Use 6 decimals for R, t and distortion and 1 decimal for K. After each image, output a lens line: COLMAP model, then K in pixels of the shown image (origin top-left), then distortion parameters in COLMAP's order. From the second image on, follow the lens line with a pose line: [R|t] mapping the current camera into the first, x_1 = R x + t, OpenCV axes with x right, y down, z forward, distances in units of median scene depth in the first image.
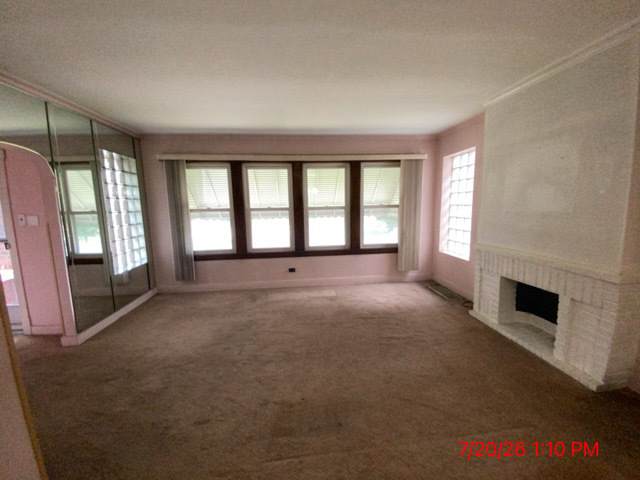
lens RADIAL K [[260.7, 0, 318.1], [0, 260.7, 238.8], [0, 0, 1]] dist [0.000208, -0.000027]
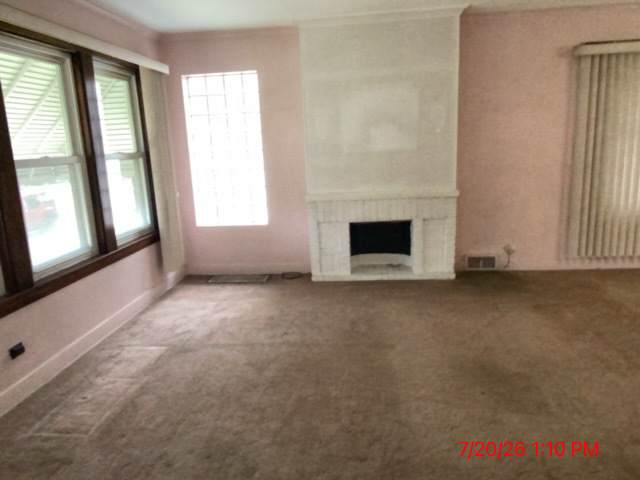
lens RADIAL K [[470.2, 0, 320.3], [0, 470.2, 240.3], [0, 0, 1]] dist [-0.000067, 0.000126]
pose [[0.164023, -0.186085, 0.968746, -0.825766], [0.161784, 0.973823, 0.159668, -0.069693], [-0.973099, 0.130539, 0.189835, 0.682732]]
